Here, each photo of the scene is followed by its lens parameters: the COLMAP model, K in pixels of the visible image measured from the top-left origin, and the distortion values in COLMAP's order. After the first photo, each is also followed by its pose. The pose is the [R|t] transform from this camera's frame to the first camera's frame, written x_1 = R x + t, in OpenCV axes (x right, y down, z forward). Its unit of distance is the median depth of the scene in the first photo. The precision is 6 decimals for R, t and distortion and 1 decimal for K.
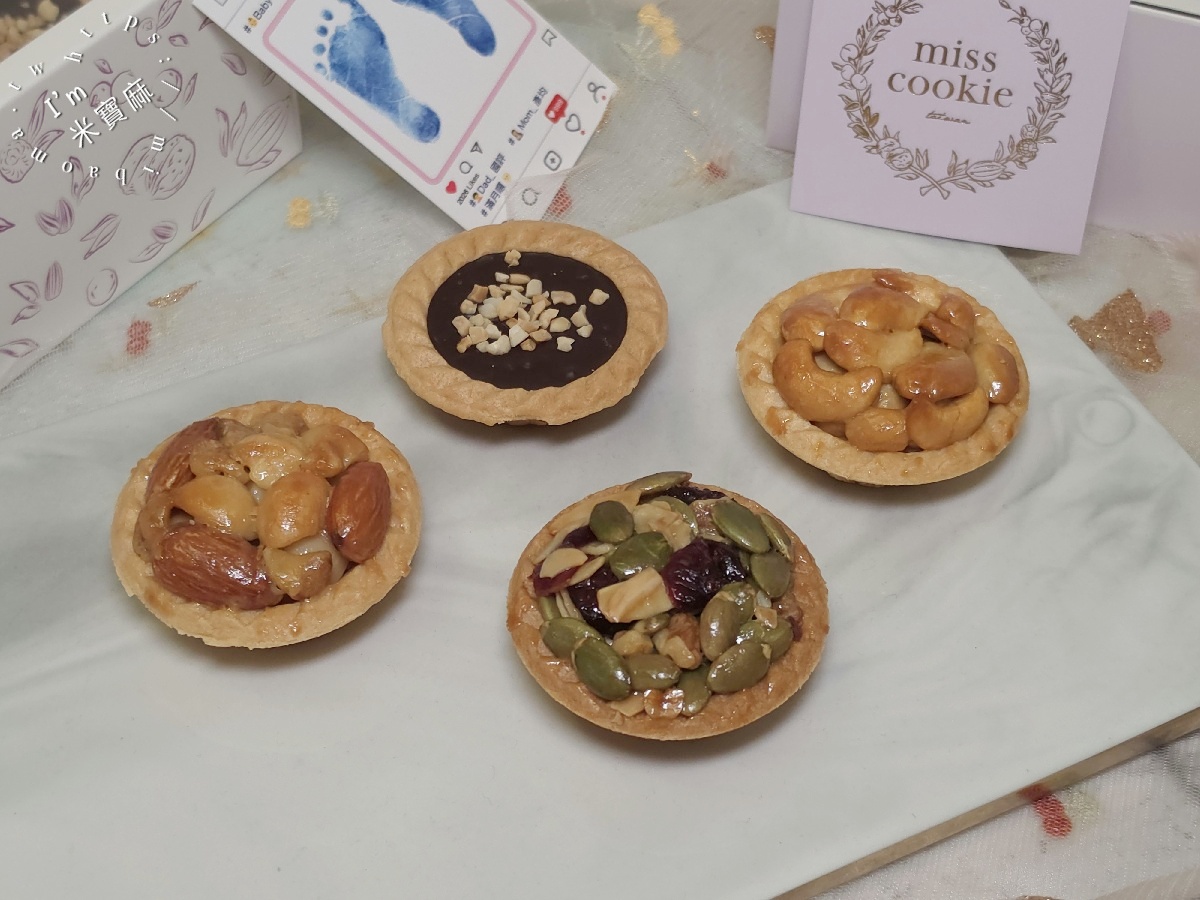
lens RADIAL K [[1945.2, 0, 600.0], [0, 1945.2, 450.0], [0, 0, 1]] dist [0.056274, 0.067287]
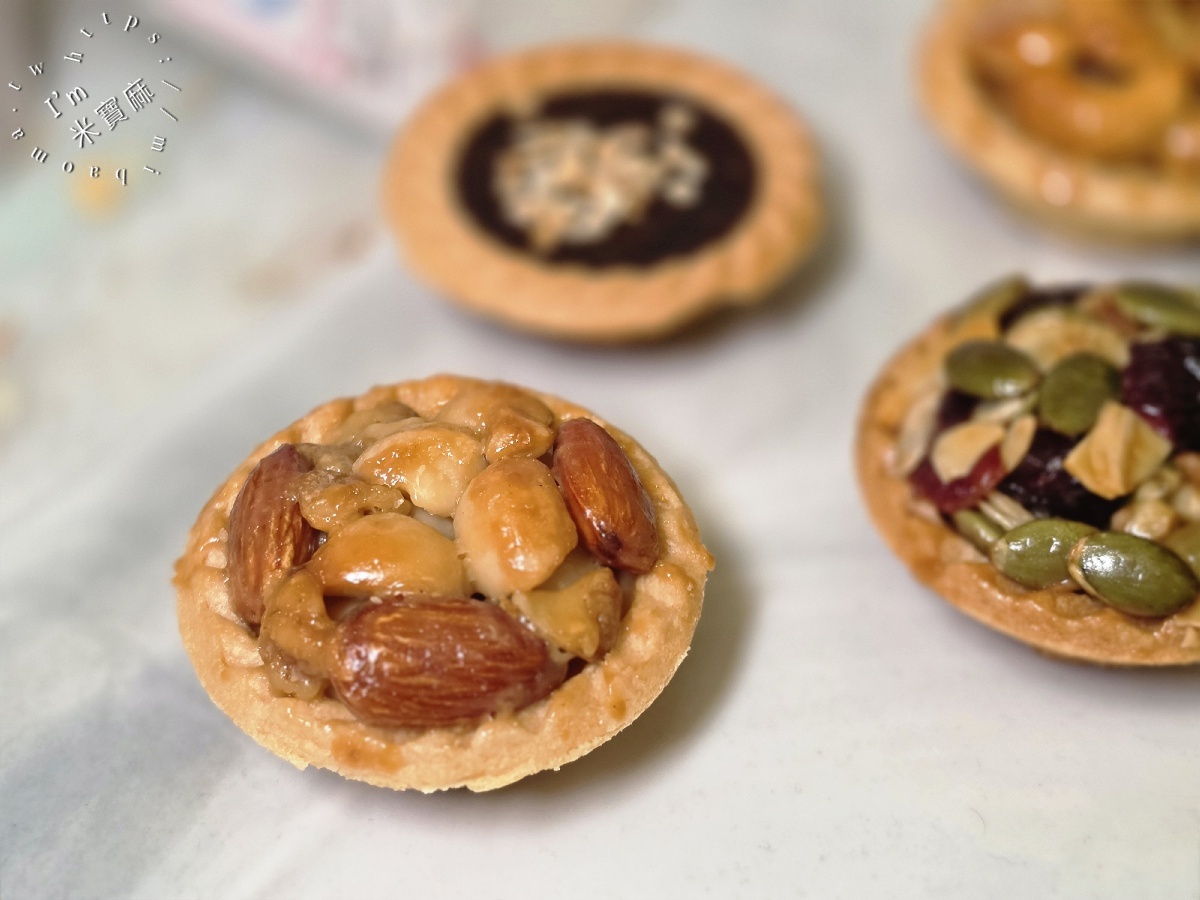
lens RADIAL K [[2131.4, 0, 600.0], [0, 2131.4, 450.0], [0, 0, 1]] dist [0.118174, -0.189085]
pose [[0.900500, -0.331535, 0.281397, -0.304120], [0.344950, 0.938619, 0.001983, 0.017121], [-0.264782, 0.095283, 0.959589, 0.377916]]
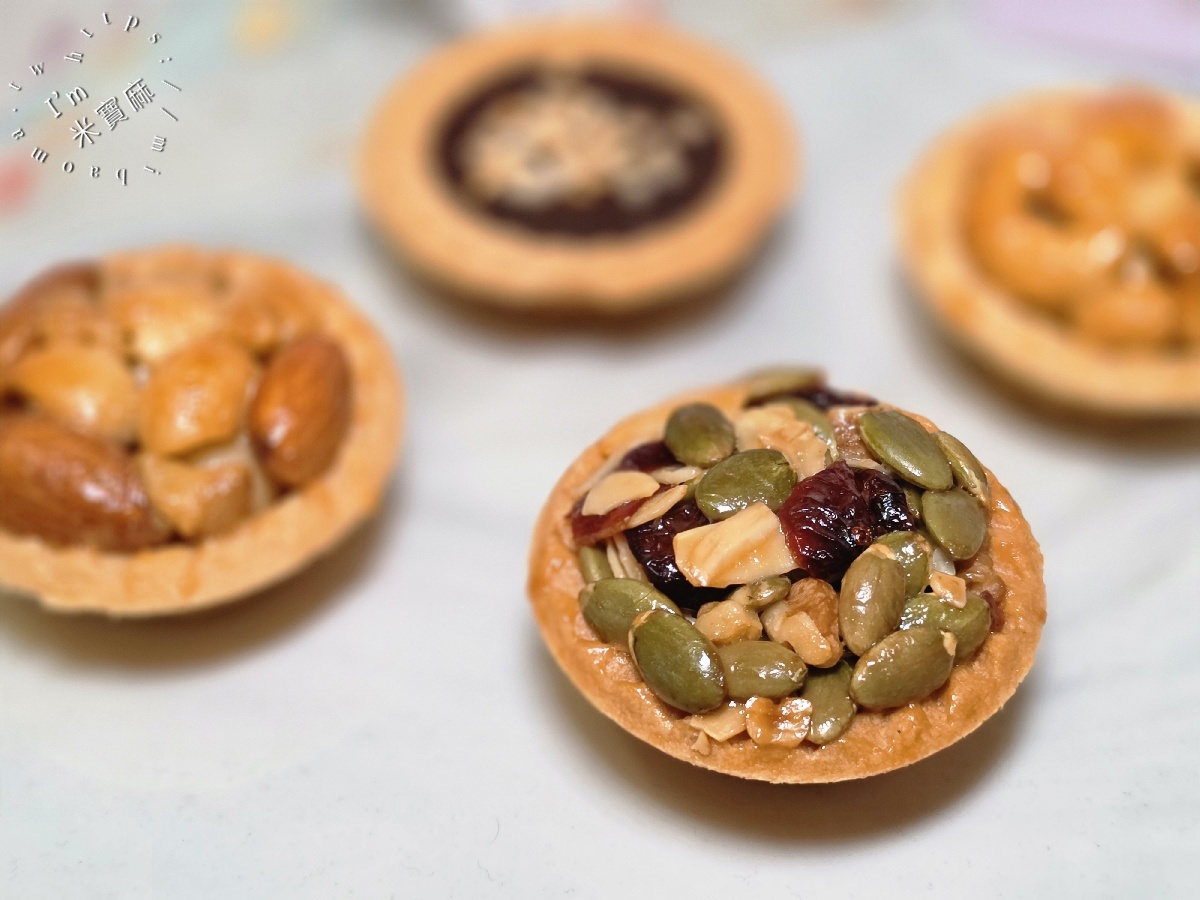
lens RADIAL K [[2131.4, 0, 600.0], [0, 2131.4, 450.0], [0, 0, 1]] dist [0.118174, -0.189085]
pose [[0.998771, 0.030195, -0.039310, 0.001033], [-0.031344, 0.999090, -0.028931, 0.062720], [0.038401, 0.030127, 0.998808, 0.311318]]
